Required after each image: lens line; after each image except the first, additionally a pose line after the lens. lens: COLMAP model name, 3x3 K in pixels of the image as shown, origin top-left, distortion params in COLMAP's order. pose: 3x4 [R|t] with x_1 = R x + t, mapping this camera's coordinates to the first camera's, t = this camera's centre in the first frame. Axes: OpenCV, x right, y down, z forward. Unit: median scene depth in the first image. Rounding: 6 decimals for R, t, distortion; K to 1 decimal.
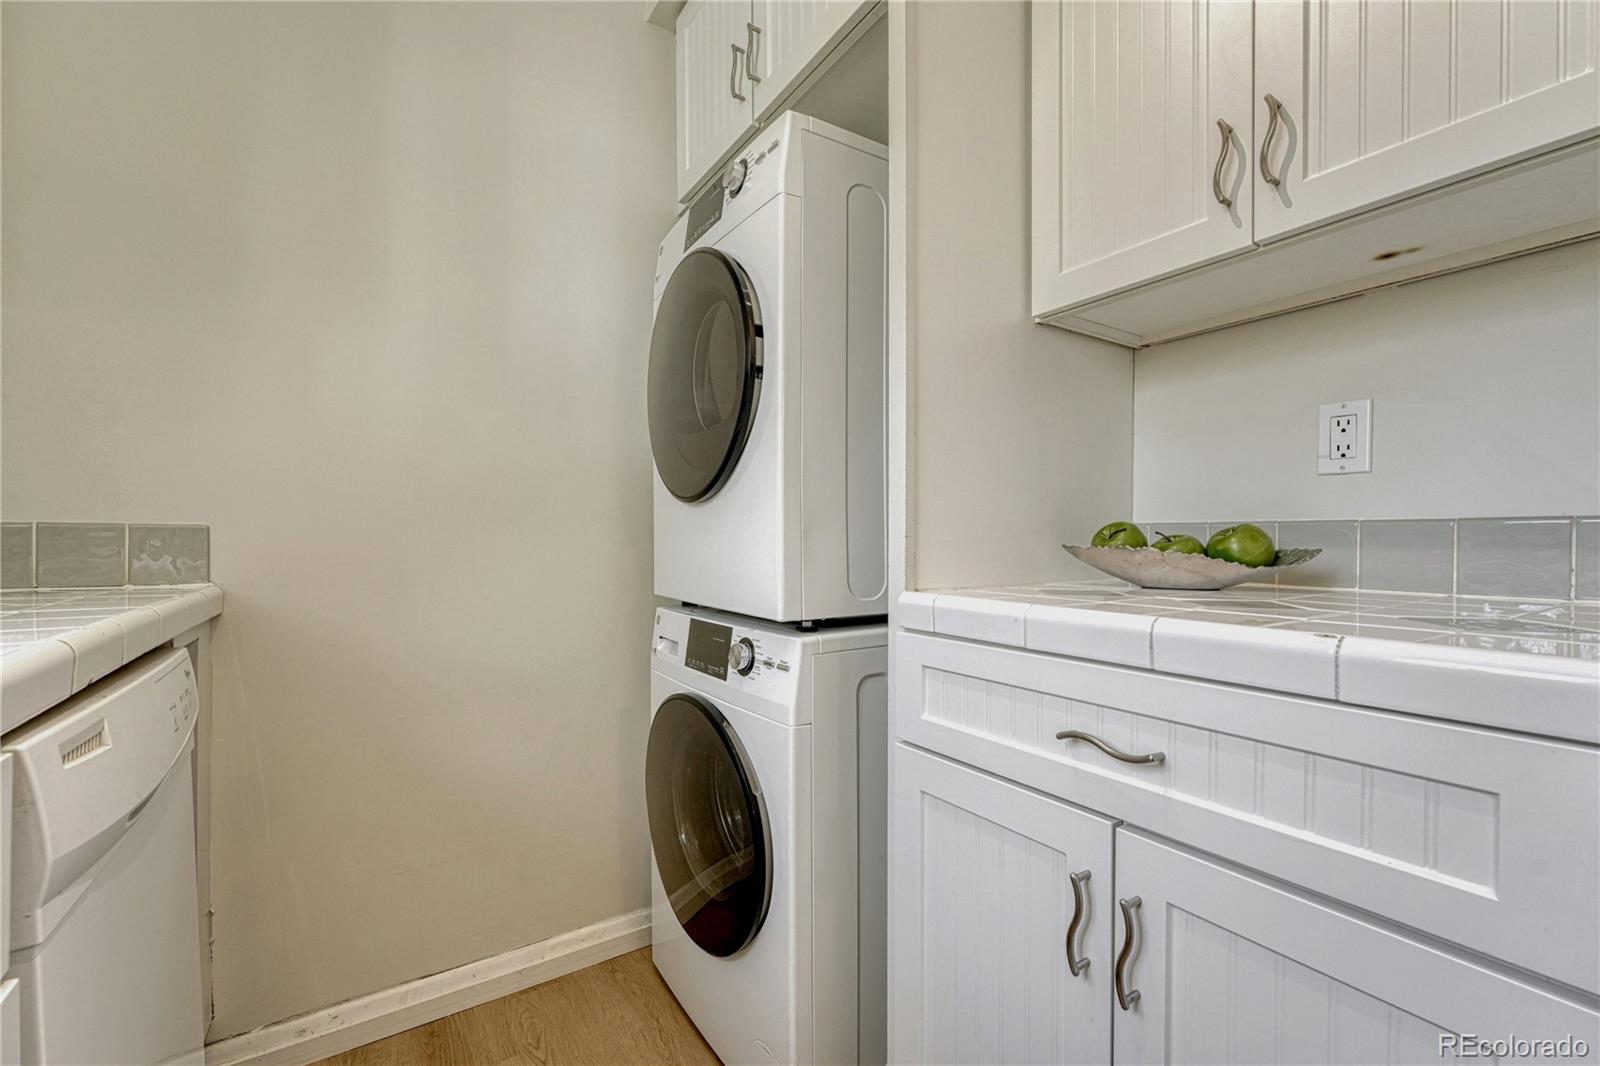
lens RADIAL K [[672.8, 0, 796.5], [0, 672.8, 540.3], [0, 0, 1]] dist [-0.001288, 0.000168]
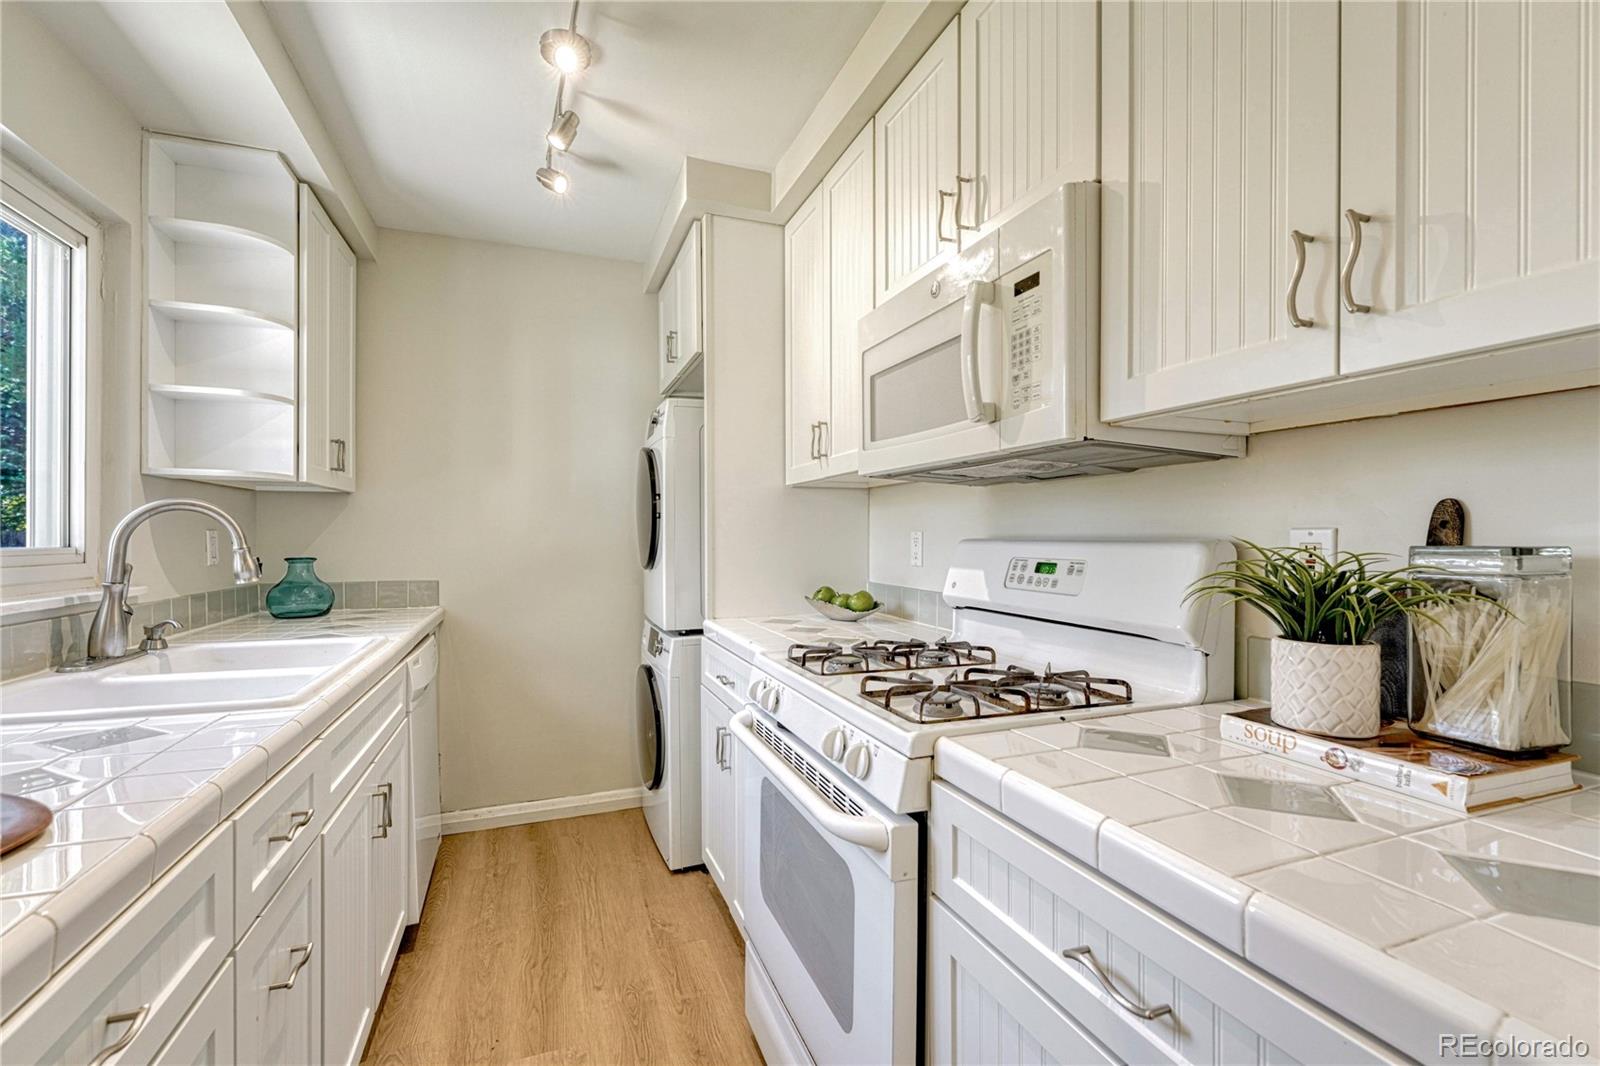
lens RADIAL K [[672.8, 0, 796.5], [0, 672.8, 540.3], [0, 0, 1]] dist [-0.001288, 0.000168]
pose [[0.979109, -0.000951, -0.203336, 0.780525], [0.001388, 0.999997, 0.002006, -0.165652], [0.203333, -0.002246, 0.979107, -0.989427]]
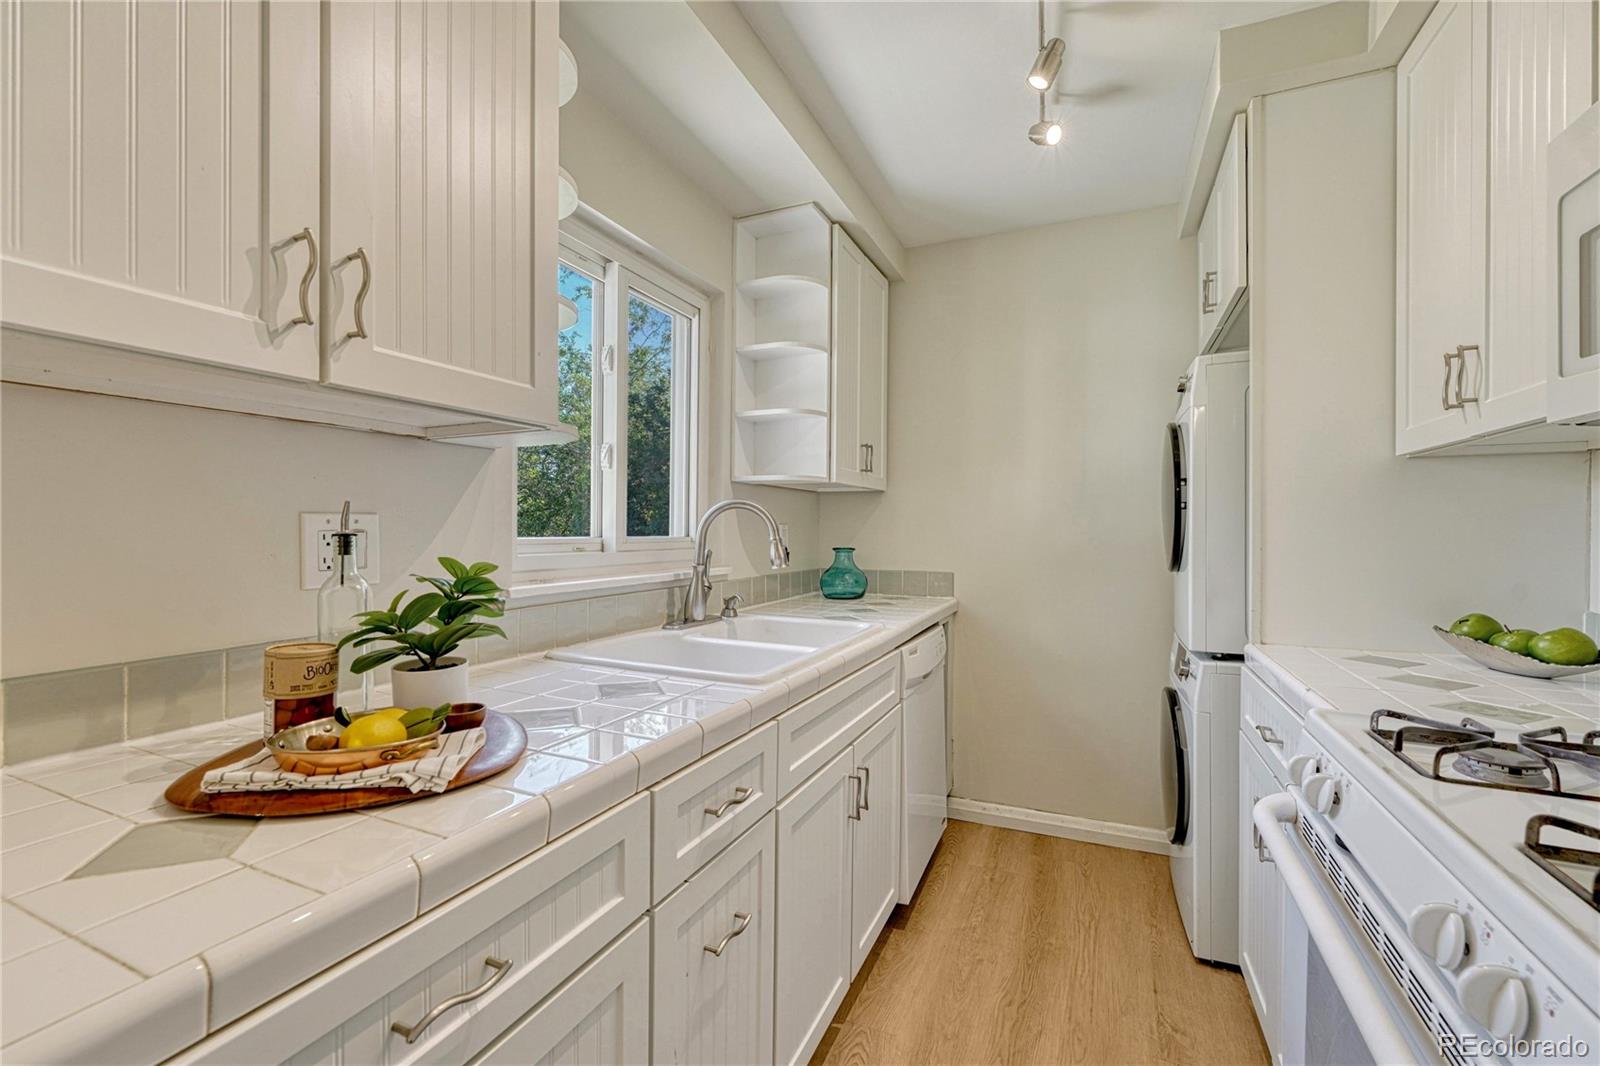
lens RADIAL K [[662.2, 0, 808.7], [0, 662.2, 532.5], [0, 0, 1]] dist [-0.001346, 0.000192]
pose [[0.557113, 0.005133, -0.830421, 0.782025], [-0.006950, 0.999975, 0.001519, -0.167781], [0.830407, 0.004925, 0.557135, -0.722550]]
